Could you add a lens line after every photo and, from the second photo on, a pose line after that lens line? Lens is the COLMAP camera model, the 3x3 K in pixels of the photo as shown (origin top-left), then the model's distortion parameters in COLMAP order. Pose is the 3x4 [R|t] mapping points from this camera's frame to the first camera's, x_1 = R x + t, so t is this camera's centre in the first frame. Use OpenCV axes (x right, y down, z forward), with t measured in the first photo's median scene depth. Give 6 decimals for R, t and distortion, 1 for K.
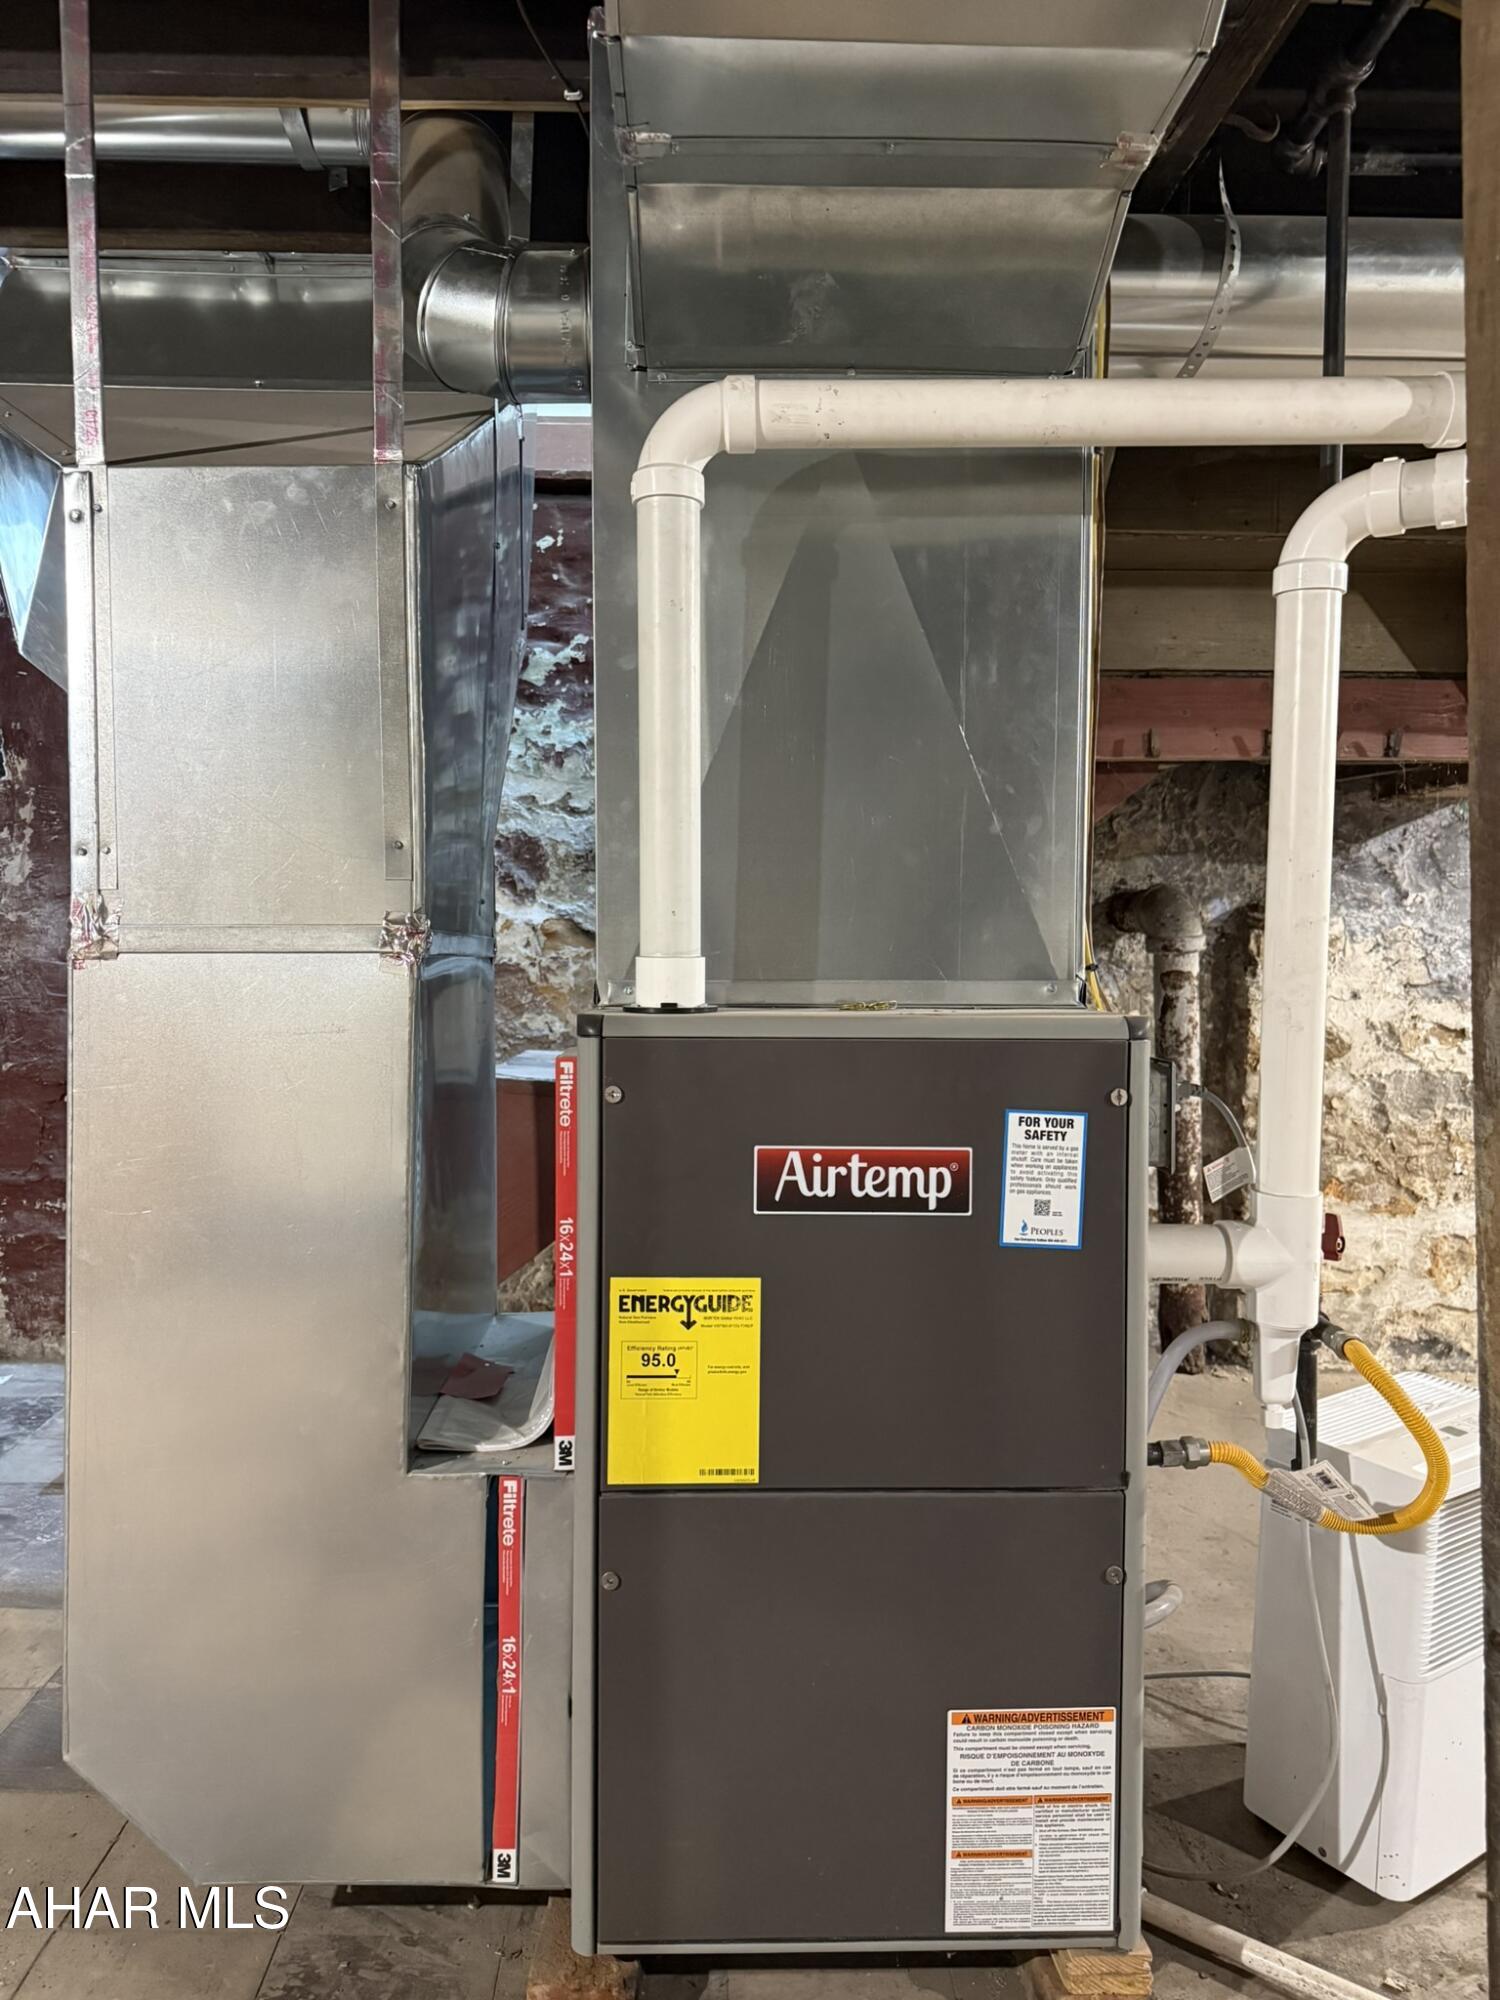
lens RADIAL K [[1416.7, 0, 751.0], [0, 1416.7, 1000.5], [0, 0, 1]] dist [0.004682, -0.003861]
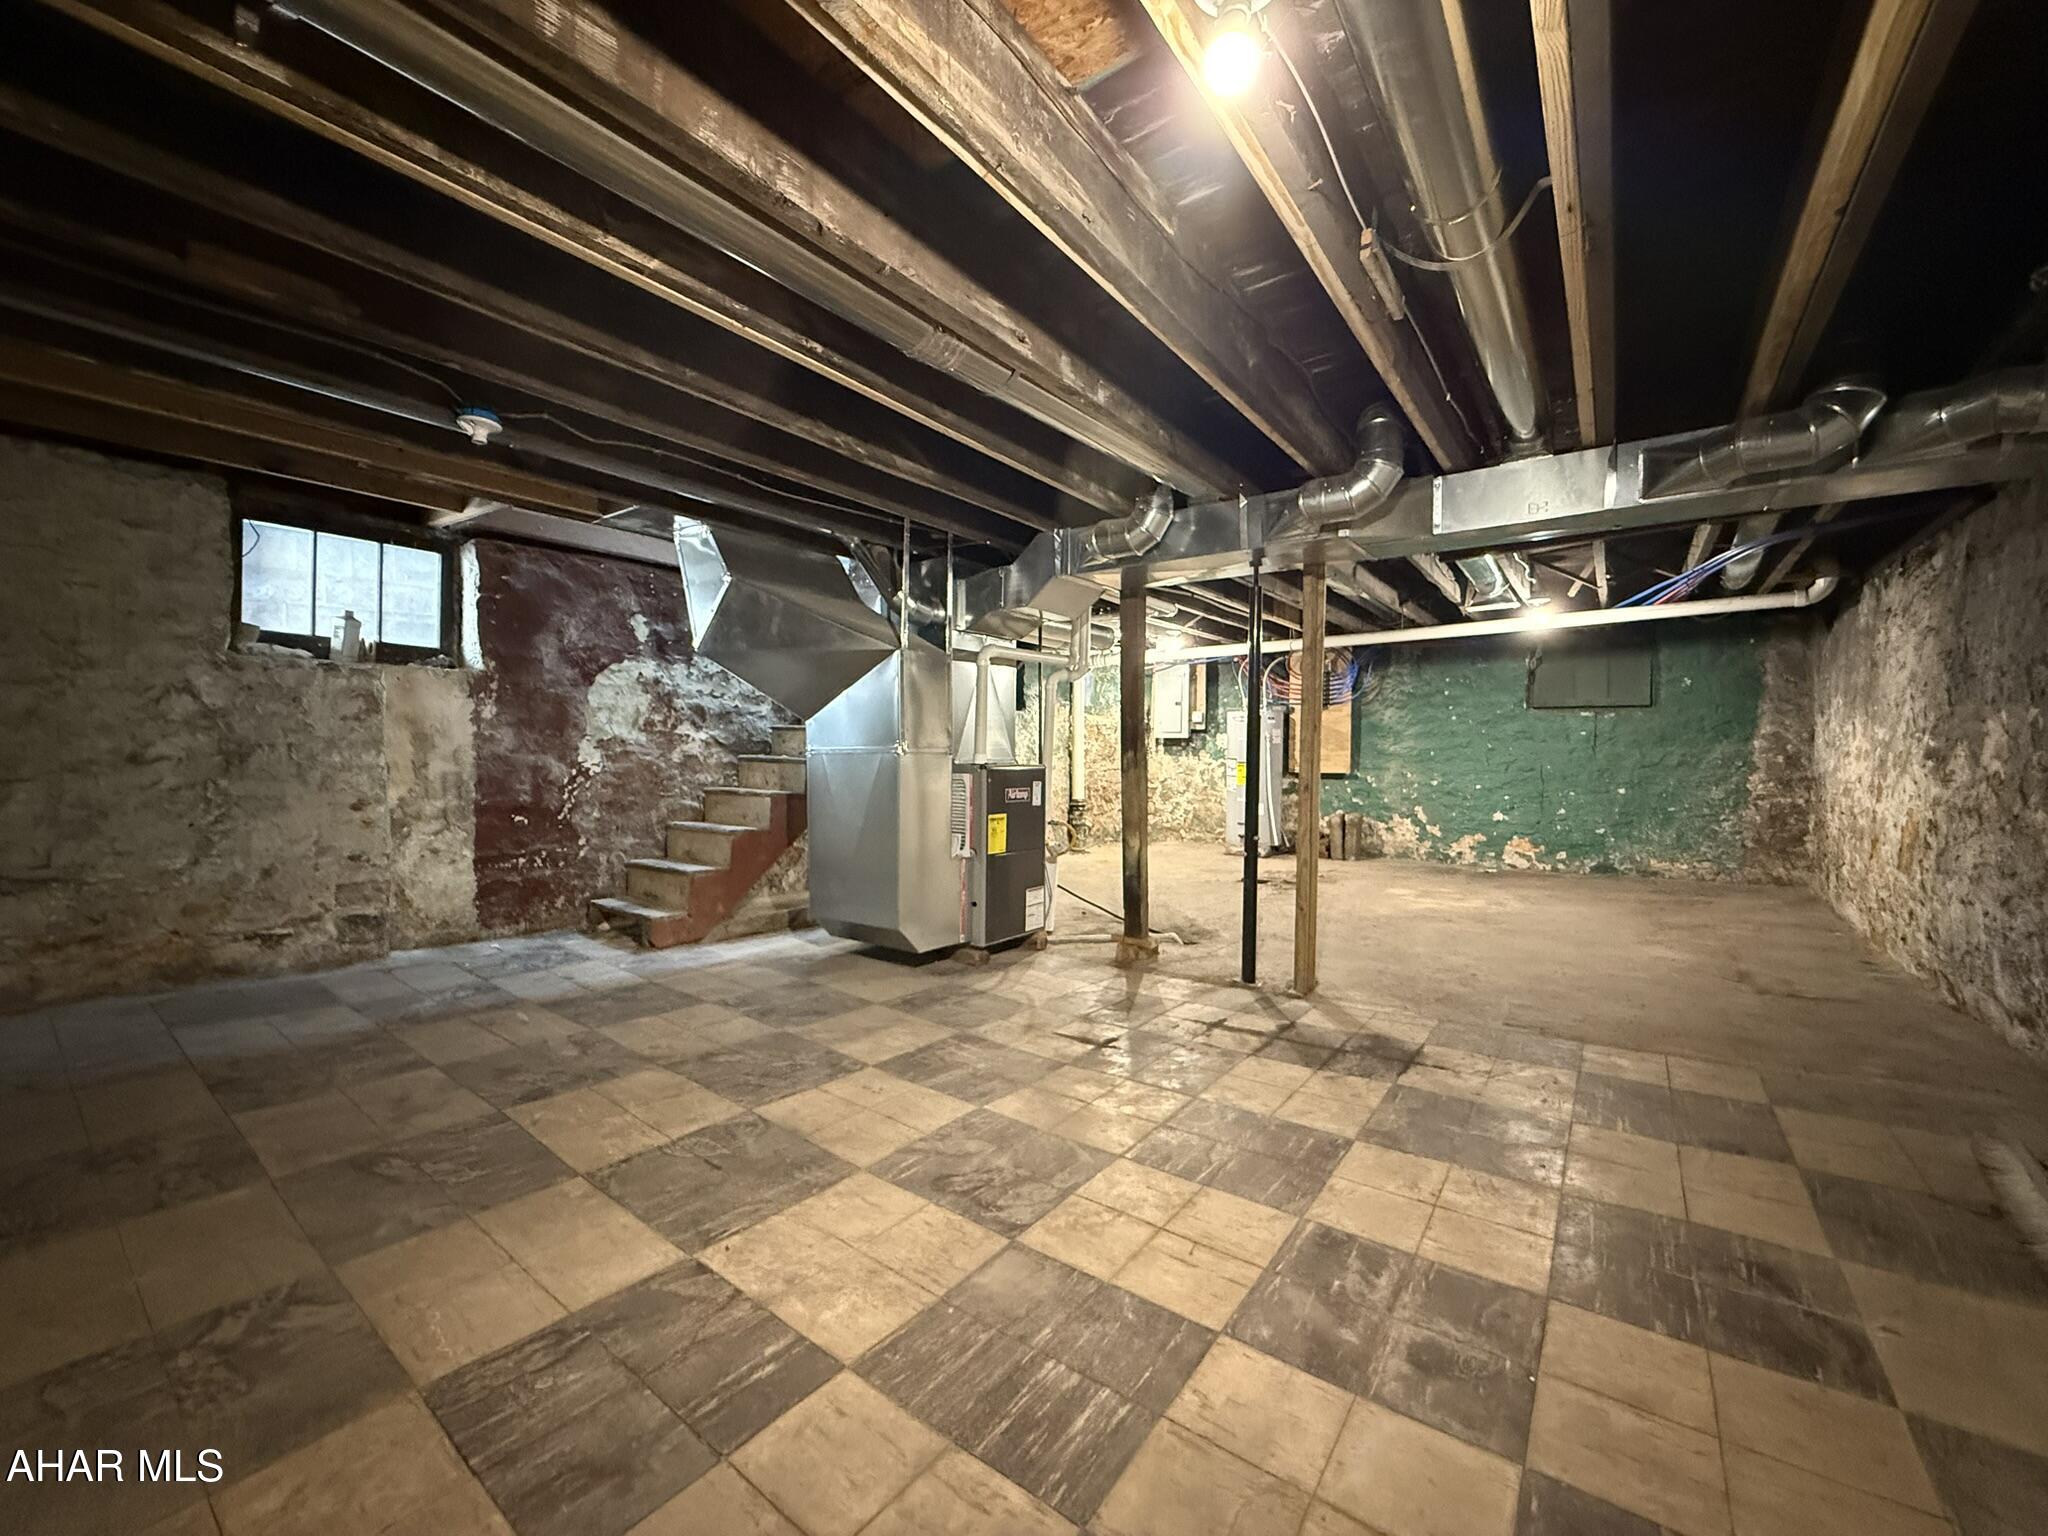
lens RADIAL K [[815.2, 0, 1024.0], [0, 815.2, 761.0], [0, 0, 1]] dist [-0.000026, -0.000196]
pose [[0.628873, -0.008128, 0.777465, -0.959426], [0.017829, 0.999833, -0.003969, 0.002684], [-0.777304, 0.016357, 0.628913, -0.413038]]
